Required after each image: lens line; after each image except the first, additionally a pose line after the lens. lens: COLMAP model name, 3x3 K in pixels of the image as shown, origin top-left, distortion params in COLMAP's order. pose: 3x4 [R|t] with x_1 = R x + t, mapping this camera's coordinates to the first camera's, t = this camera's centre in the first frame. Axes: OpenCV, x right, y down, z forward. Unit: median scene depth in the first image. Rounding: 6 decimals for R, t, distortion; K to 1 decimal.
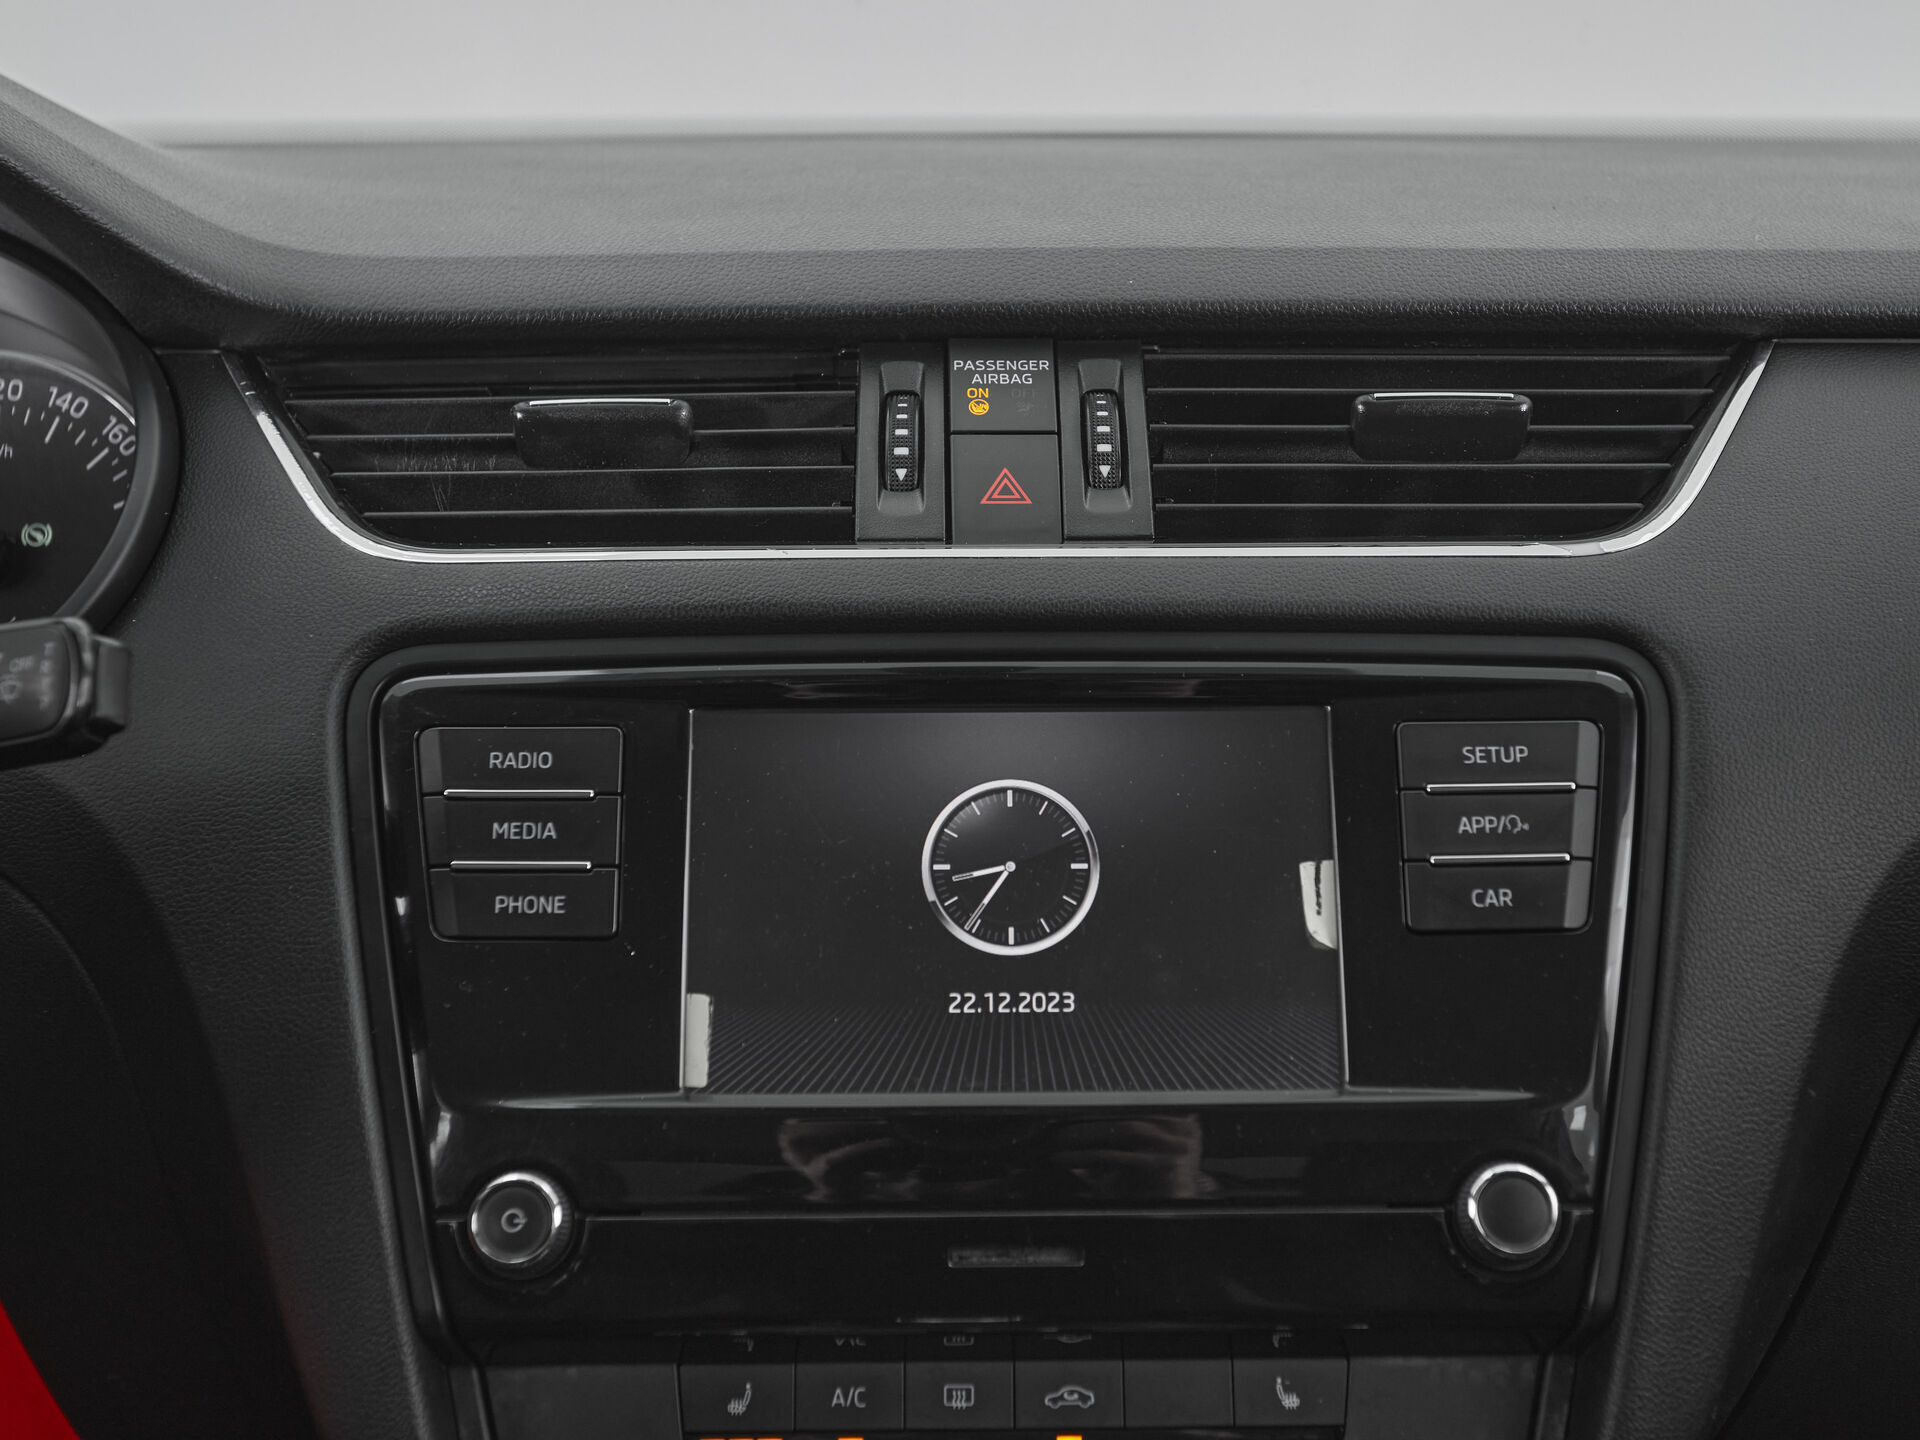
lens RADIAL K [[2675.9, 0, 970.1], [0, 2675.9, 627.9], [0, 0, 1]] dist [0.029011, 0.000000]
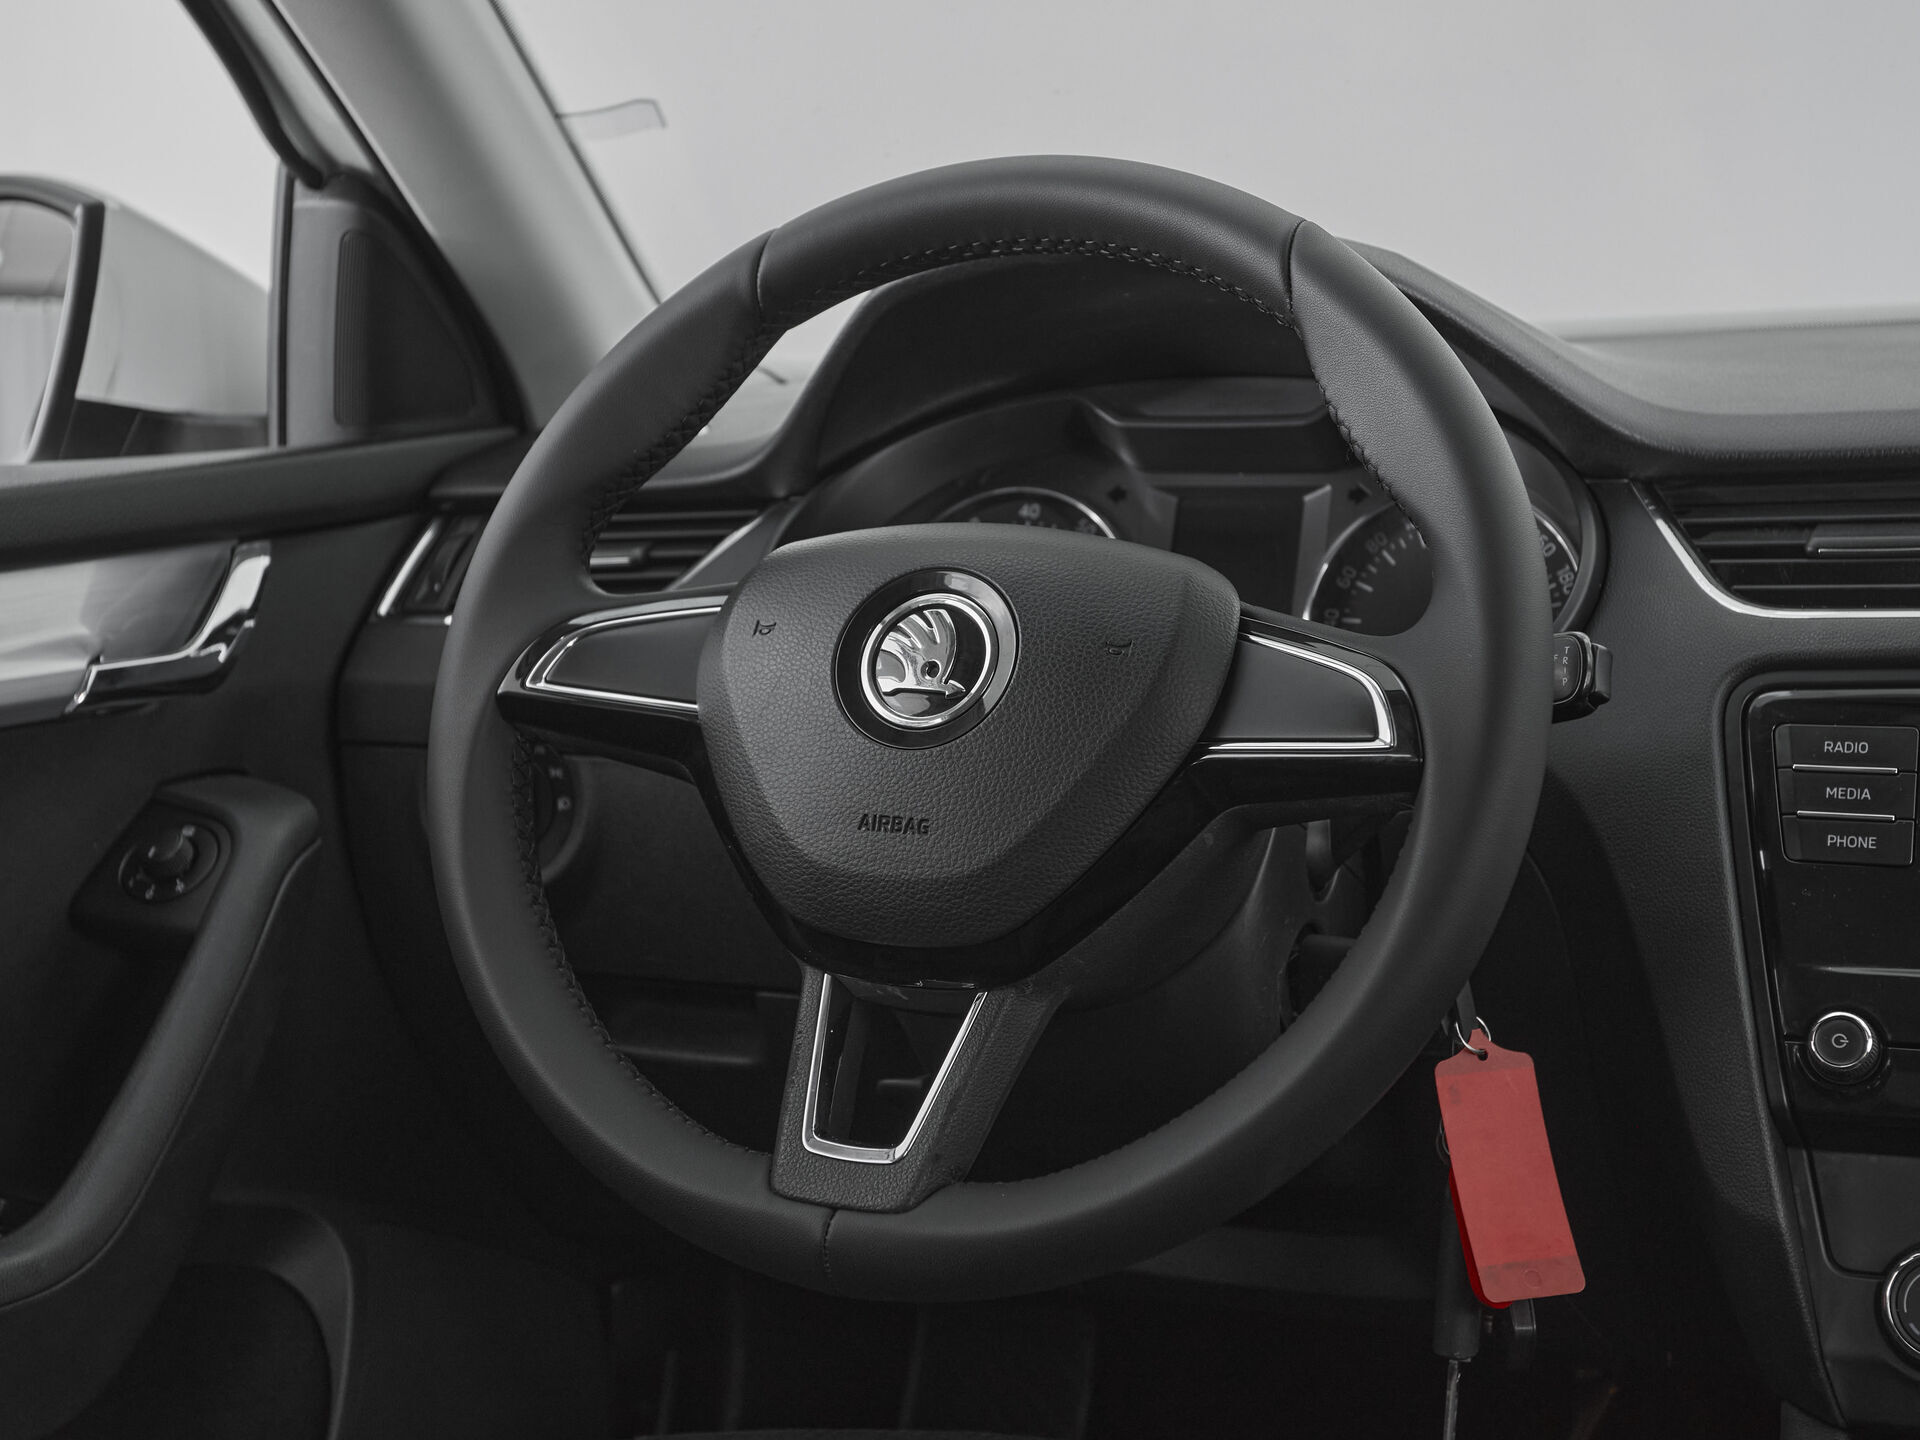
lens RADIAL K [[2675.9, 0, 999.6], [0, 2675.9, 717.8], [0, 0, 1]] dist [0.029011, 0.000000]
pose [[0.916540, 0.026802, -0.399044, -0.004812], [-0.041819, 0.998705, -0.028972, 0.094061], [0.397751, 0.043241, 0.916474, -0.539501]]
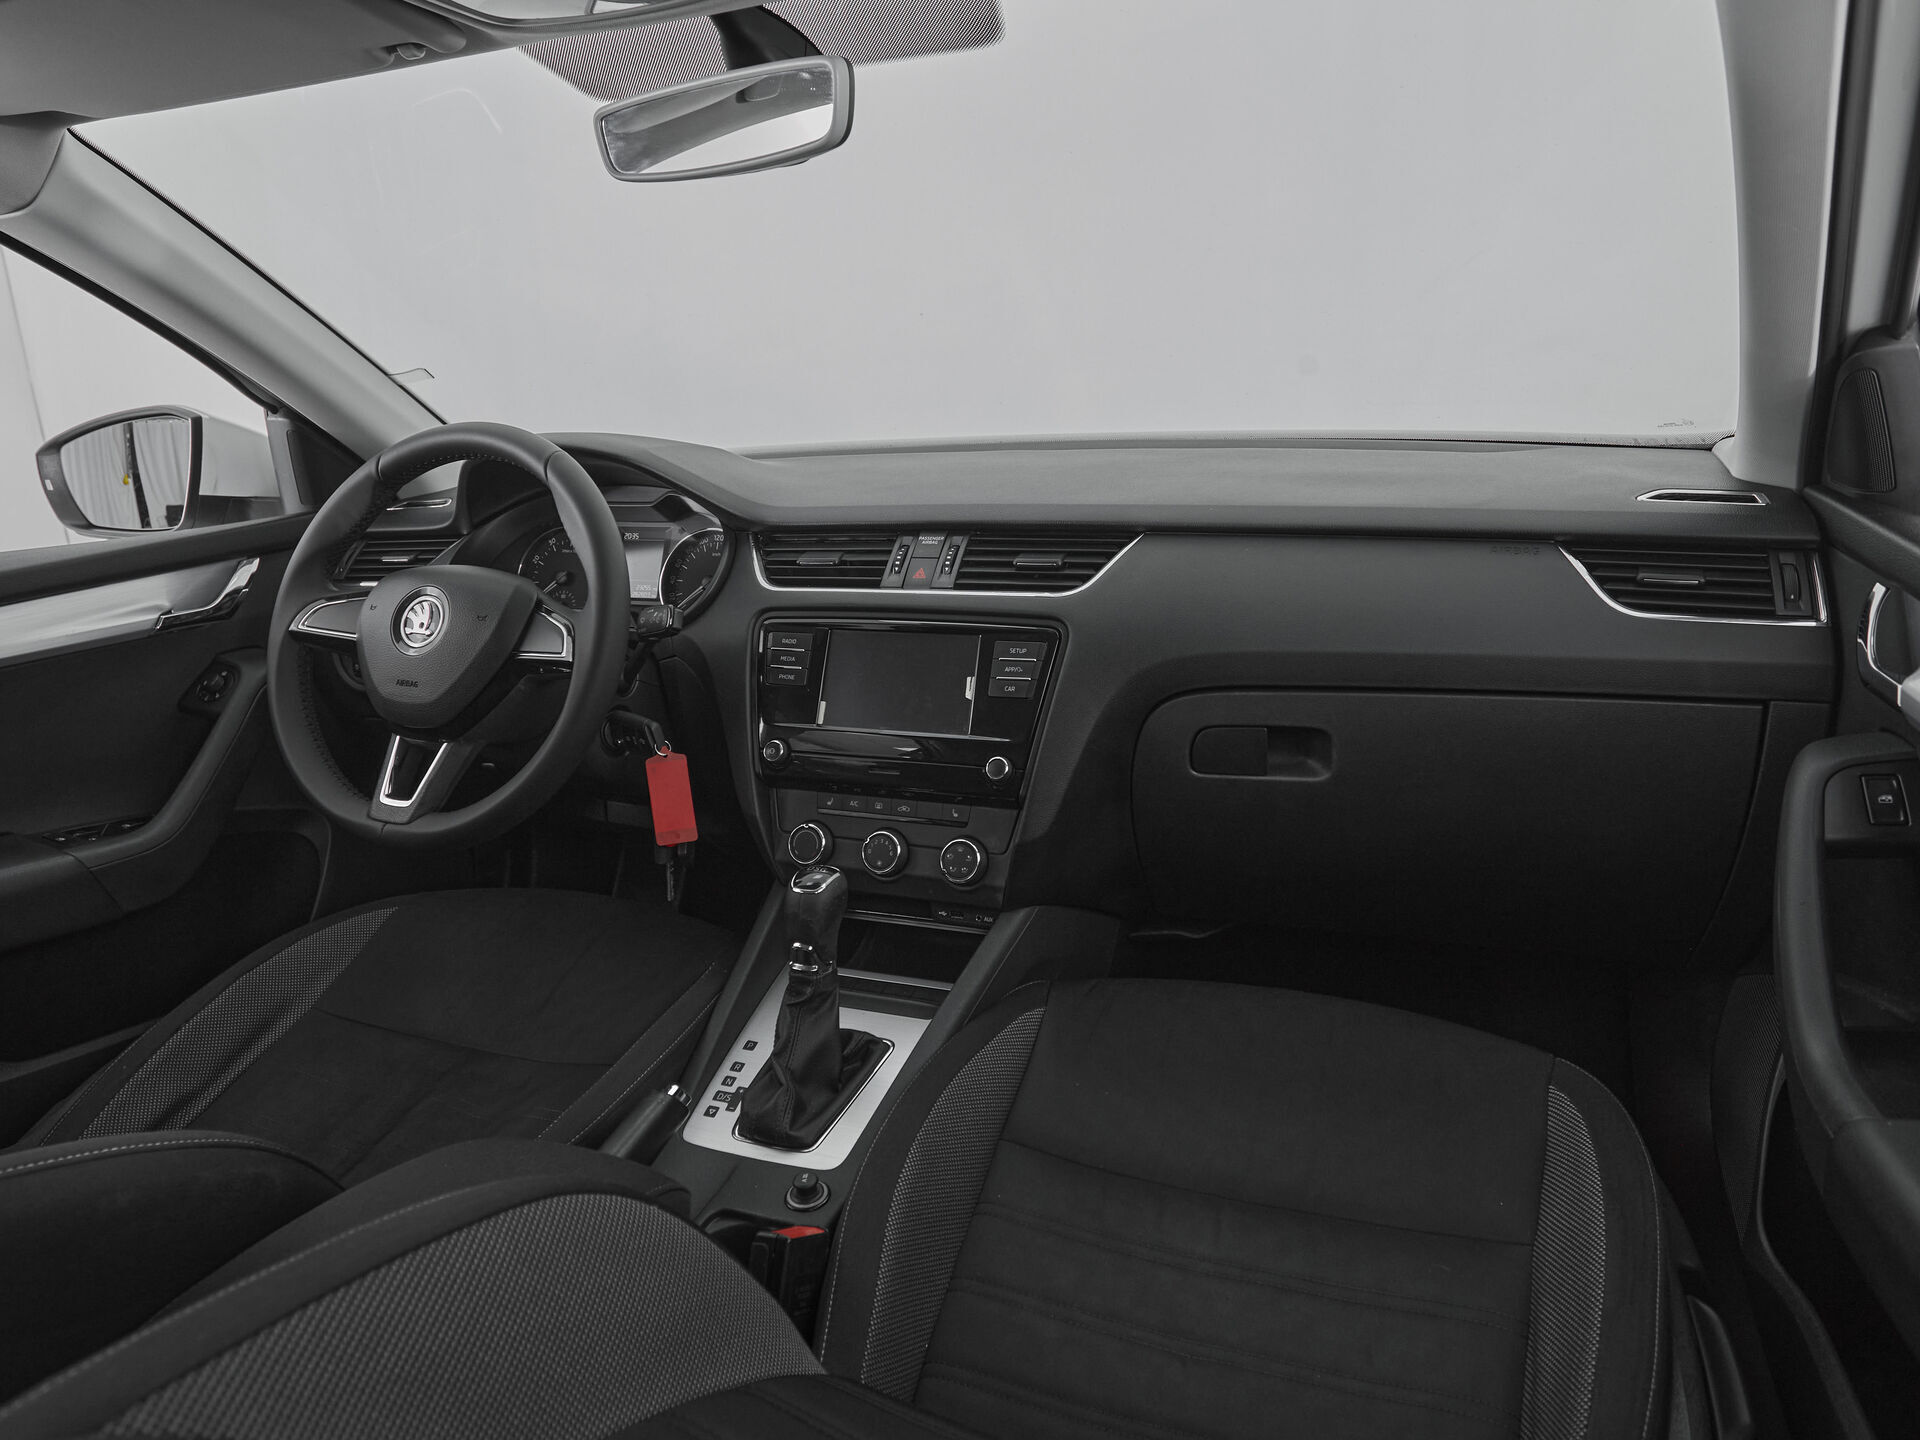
lens RADIAL K [[1188.6, 0, 961.0], [0, 1188.6, 703.3], [0, 0, 1]] dist [-0.006676, 0.000554]
pose [[0.926983, 0.061997, -0.369945, 0.721797], [-0.022698, 0.993711, 0.109655, -0.058146], [0.374416, -0.093252, 0.922560, -0.545061]]
